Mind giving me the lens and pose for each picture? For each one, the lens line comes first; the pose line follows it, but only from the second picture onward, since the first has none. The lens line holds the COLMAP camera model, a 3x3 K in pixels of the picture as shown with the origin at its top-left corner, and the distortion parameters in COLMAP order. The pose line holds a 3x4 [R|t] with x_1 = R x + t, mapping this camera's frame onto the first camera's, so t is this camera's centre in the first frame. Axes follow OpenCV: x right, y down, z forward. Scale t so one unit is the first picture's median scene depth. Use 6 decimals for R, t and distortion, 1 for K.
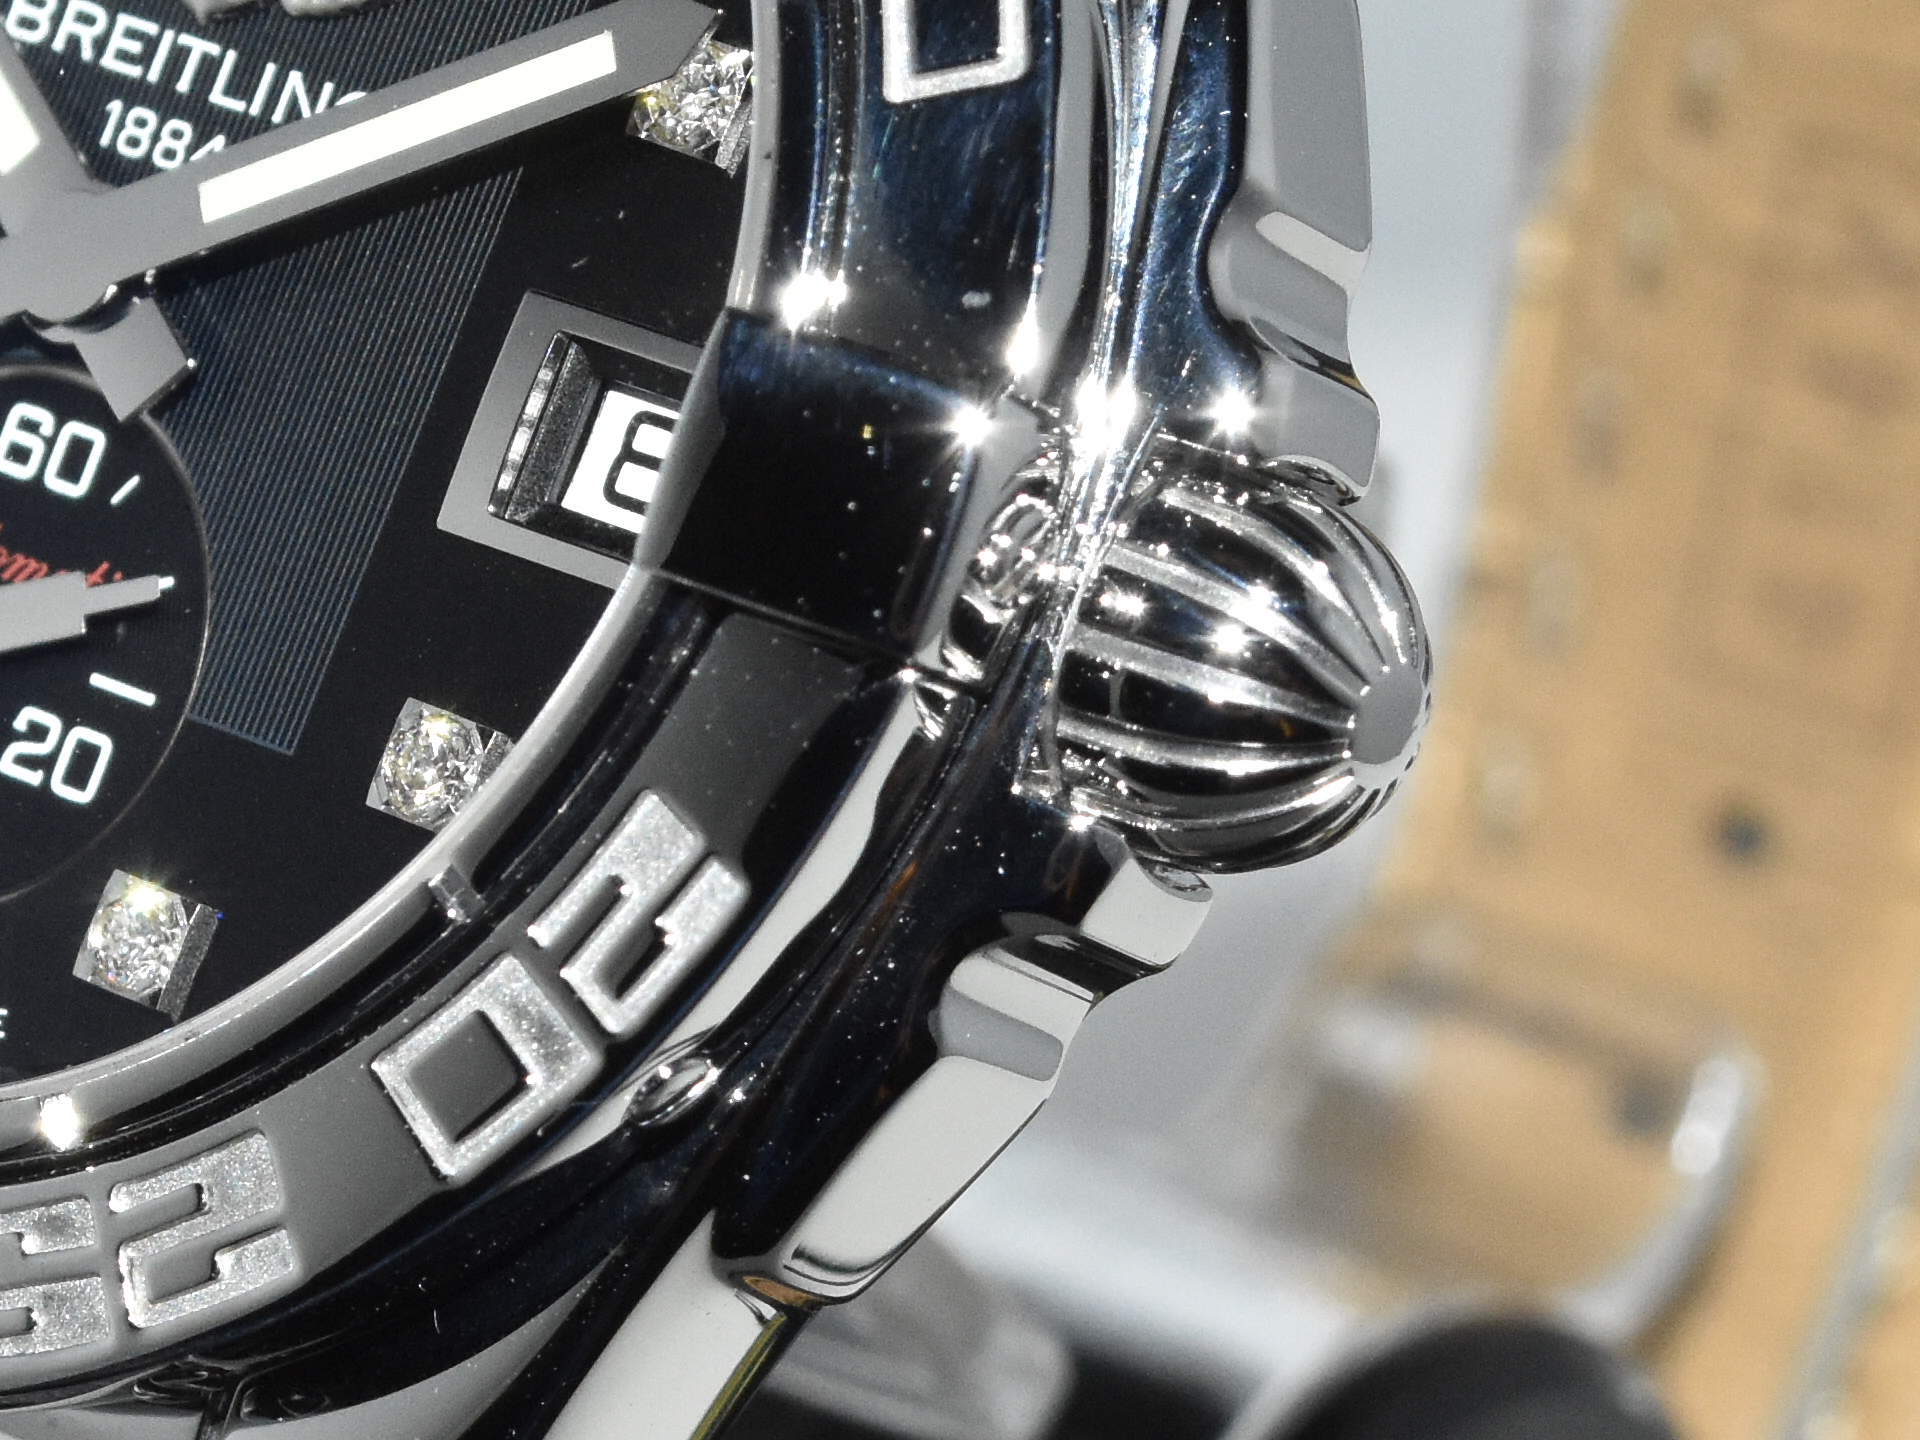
lens RADIAL K [[10249.0, 0, 962.3], [0, 10249.0, 808.7], [0, 0, 1]] dist [0.163366, 4.470376]
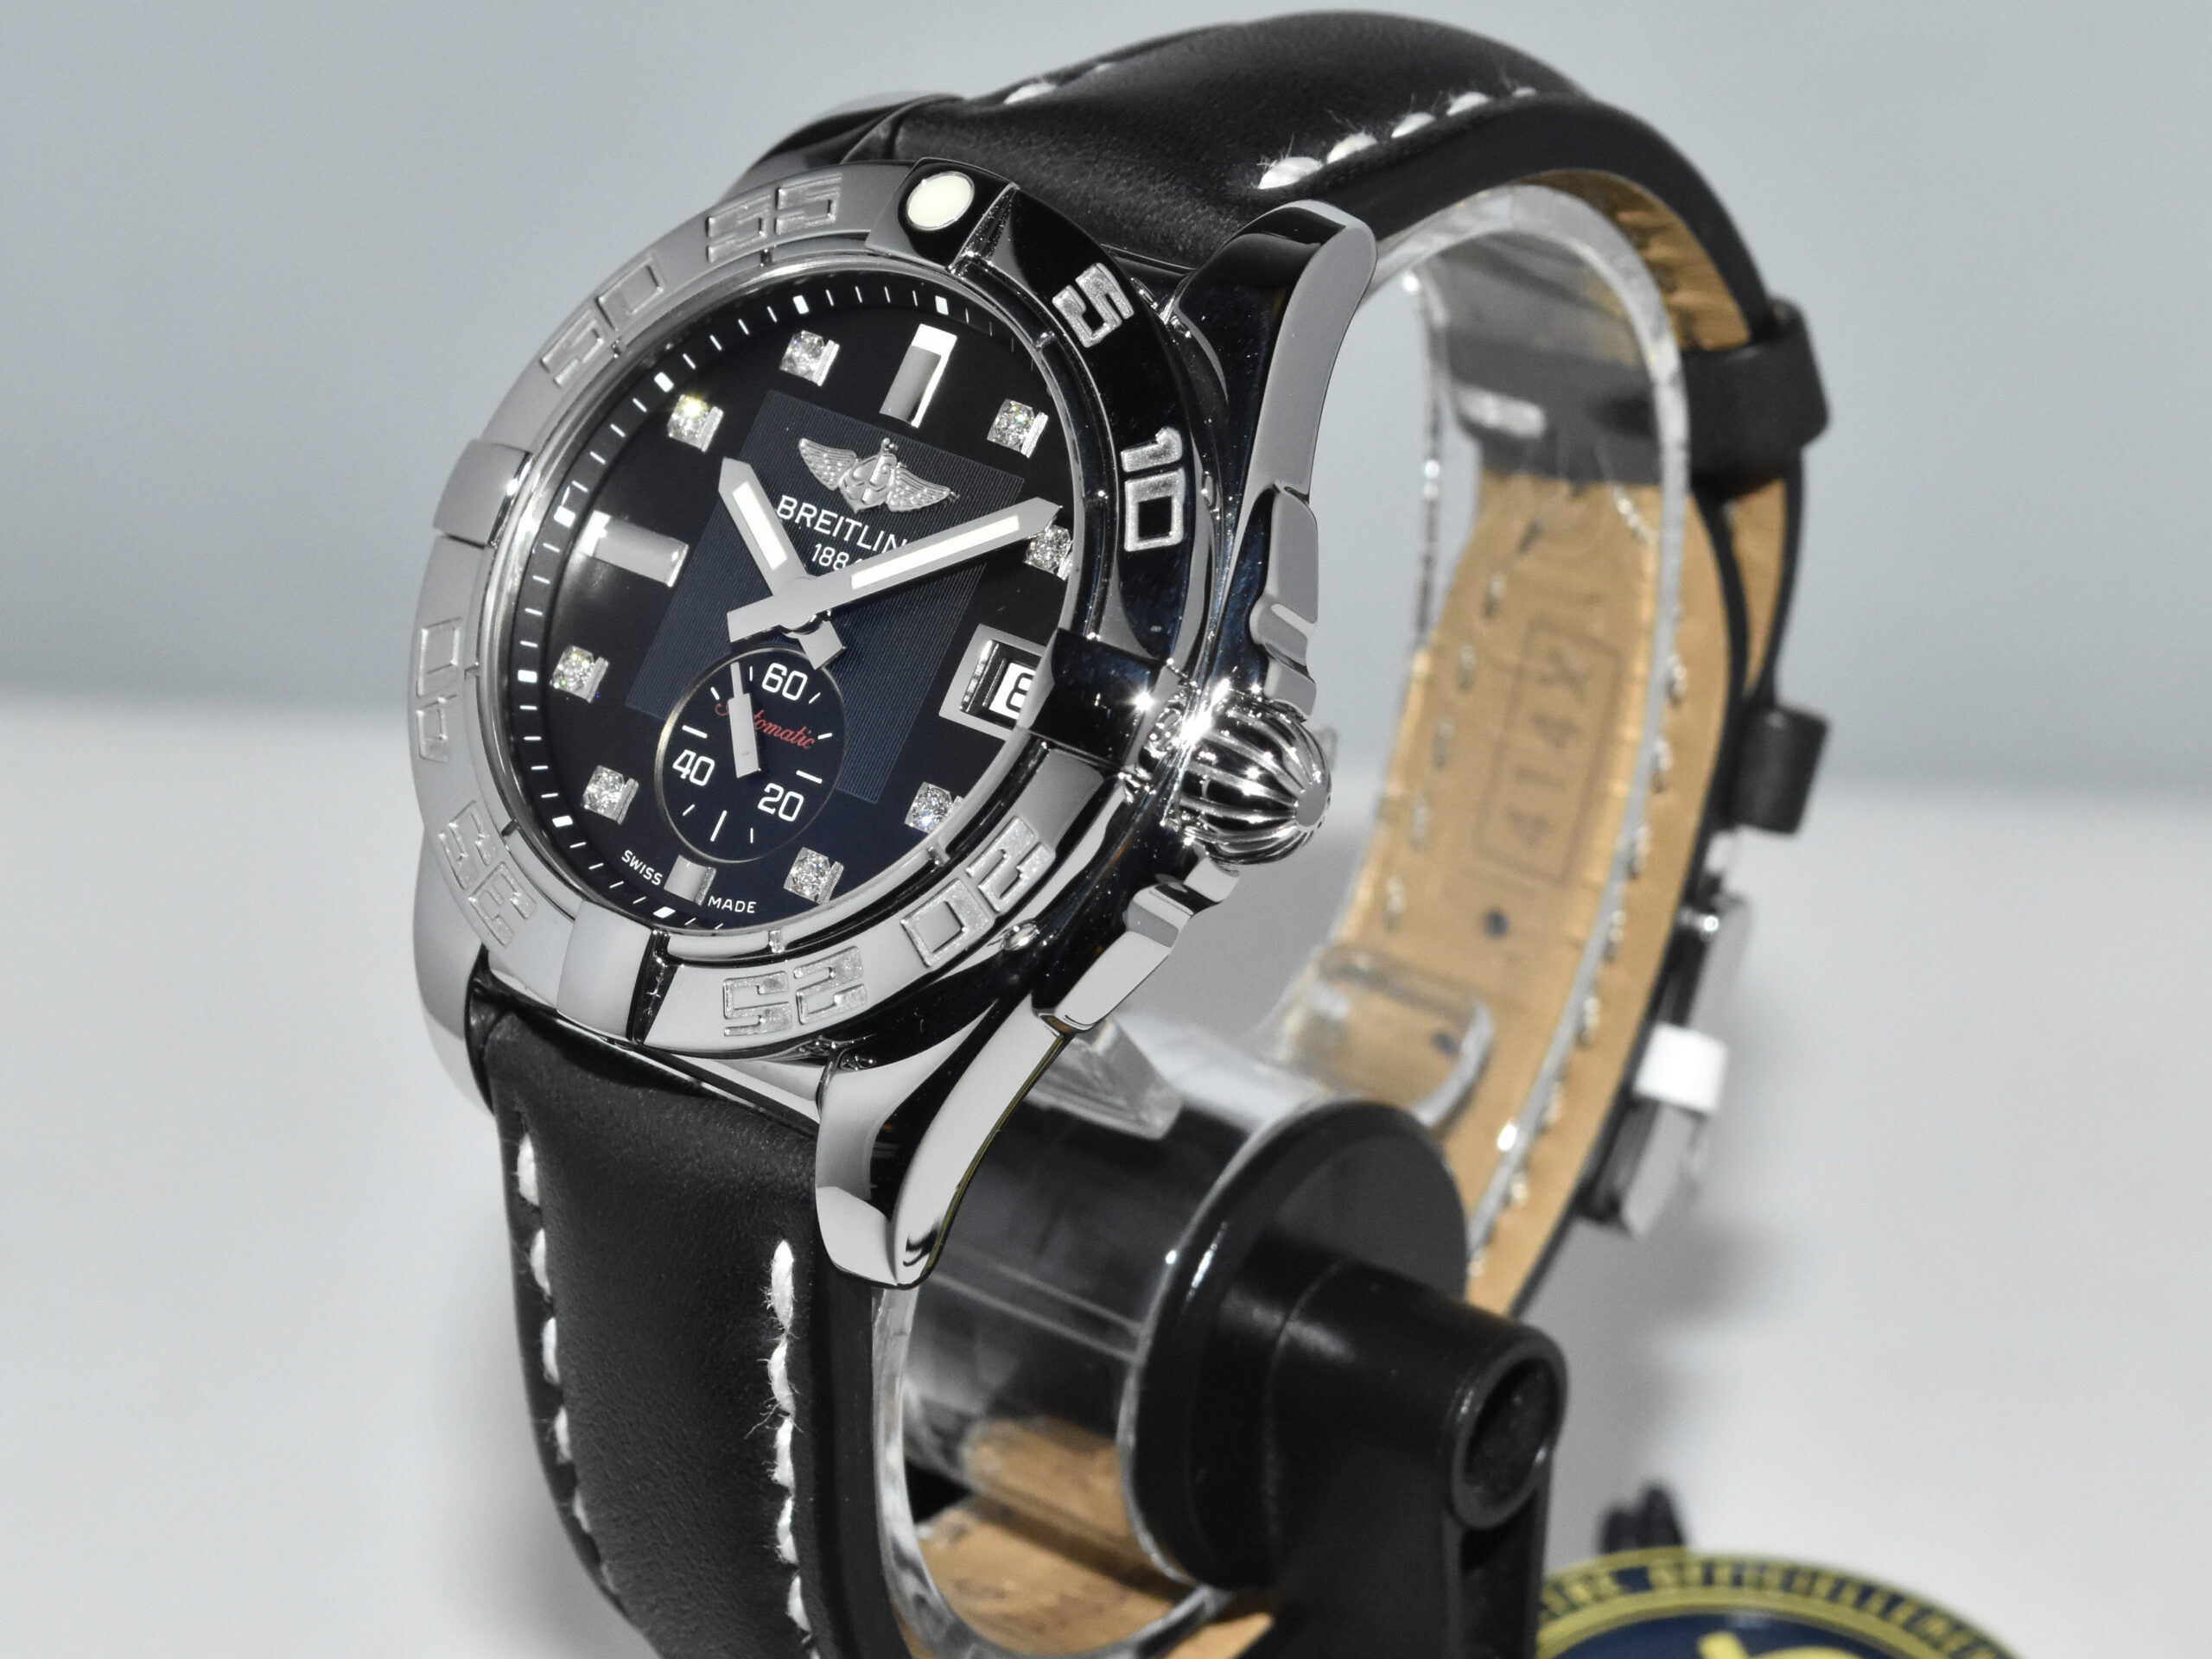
lens RADIAL K [[6040.3, 0, 1106.0], [0, 6040.3, 829.5], [0, 0, 1]] dist [0.093692, 0.746943]
pose [[0.998440, 0.051228, -0.022193, 0.023890], [-0.052328, 0.997264, -0.052212, 0.075953], [0.019458, 0.053292, 0.998389, -0.474154]]
